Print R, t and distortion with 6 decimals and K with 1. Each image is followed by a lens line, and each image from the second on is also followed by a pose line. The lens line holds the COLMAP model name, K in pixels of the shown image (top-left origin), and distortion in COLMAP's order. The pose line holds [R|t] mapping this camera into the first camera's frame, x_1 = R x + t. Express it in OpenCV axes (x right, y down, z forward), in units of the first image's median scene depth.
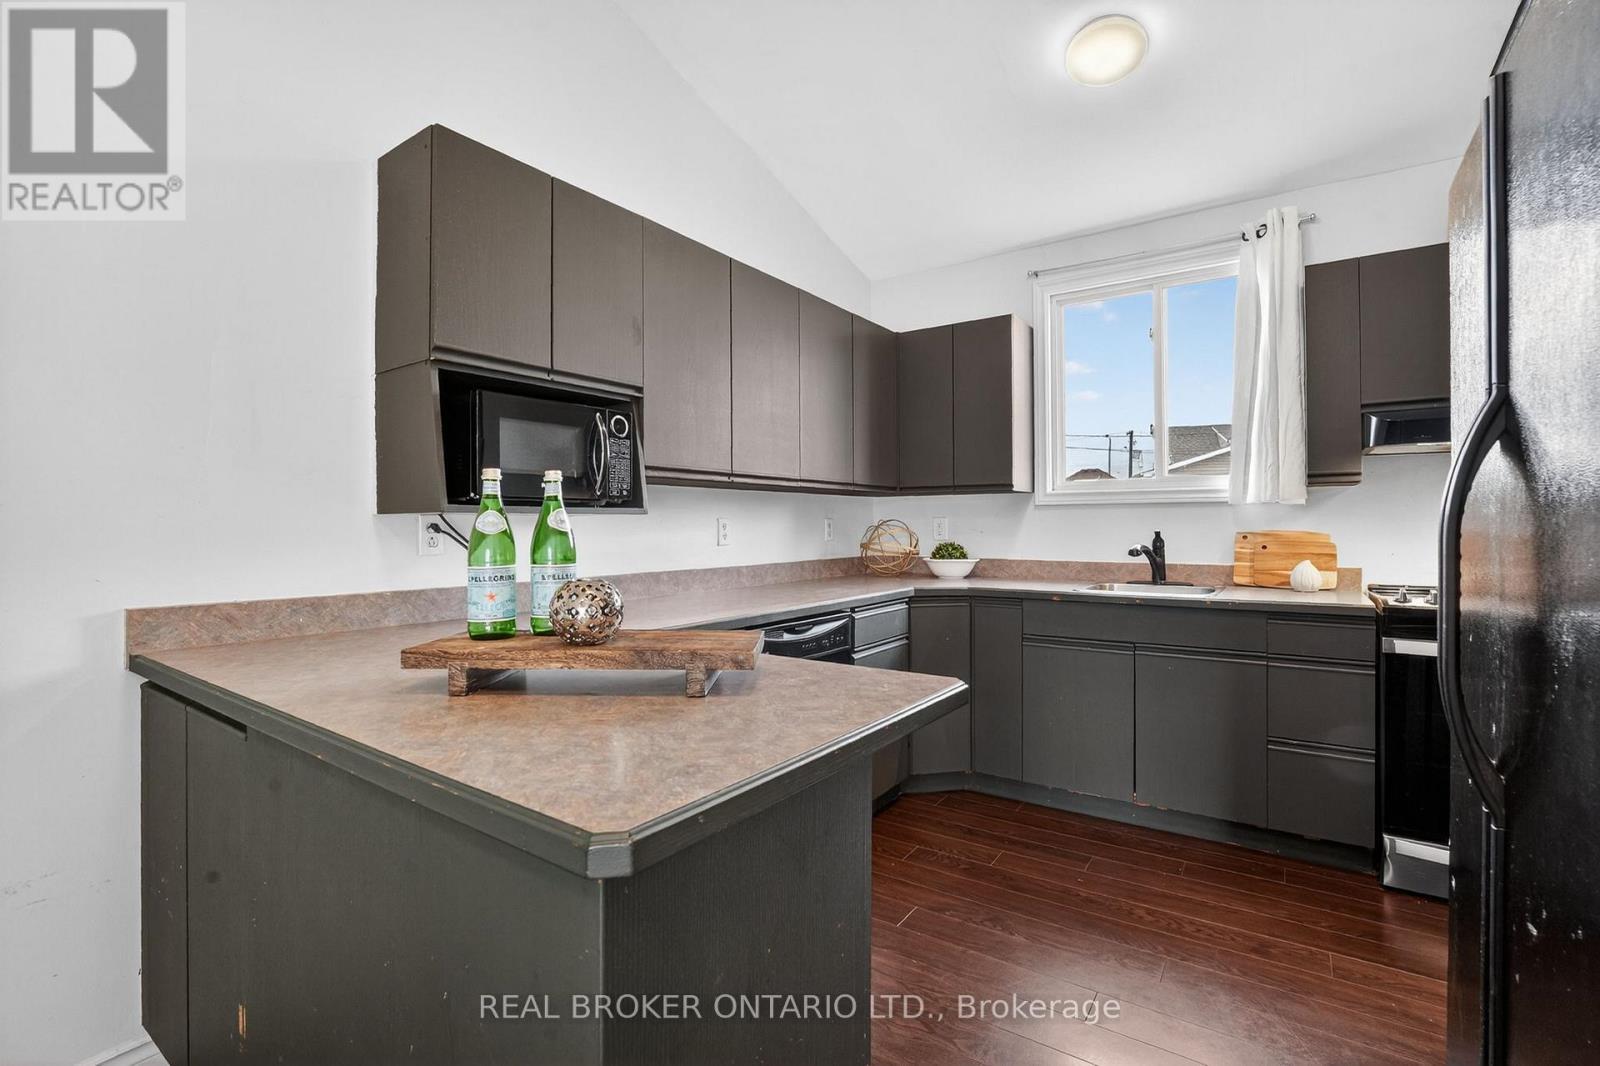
lens RADIAL K [[711.7, 0, 804.0], [0, 711.7, 526.9], [0, 0, 1]] dist [-0.017715, 0.000134]
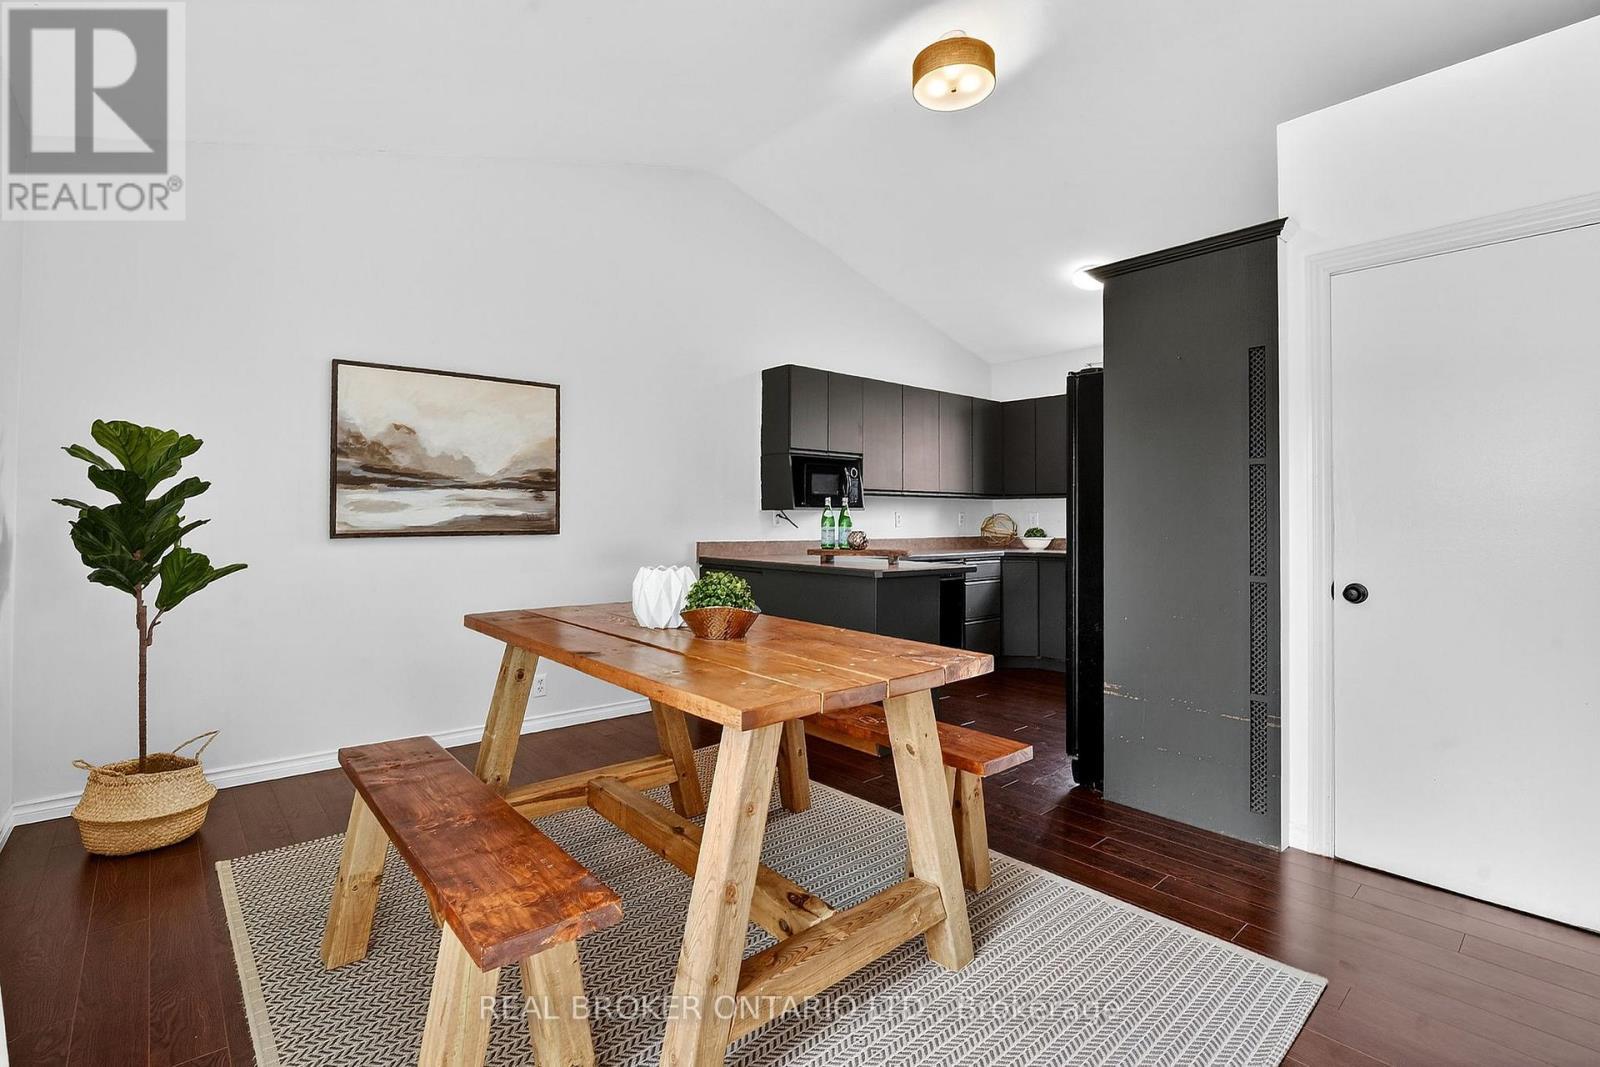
lens RADIAL K [[711.7, 0, 804.0], [0, 711.7, 527.4], [0, 0, 1]] dist [-0.017715, 0.000134]
pose [[0.971524, 0.004154, -0.236907, 0.107282], [-0.002404, 0.999968, 0.007678, 0.015398], [0.236931, -0.006890, 0.971502, -1.041420]]
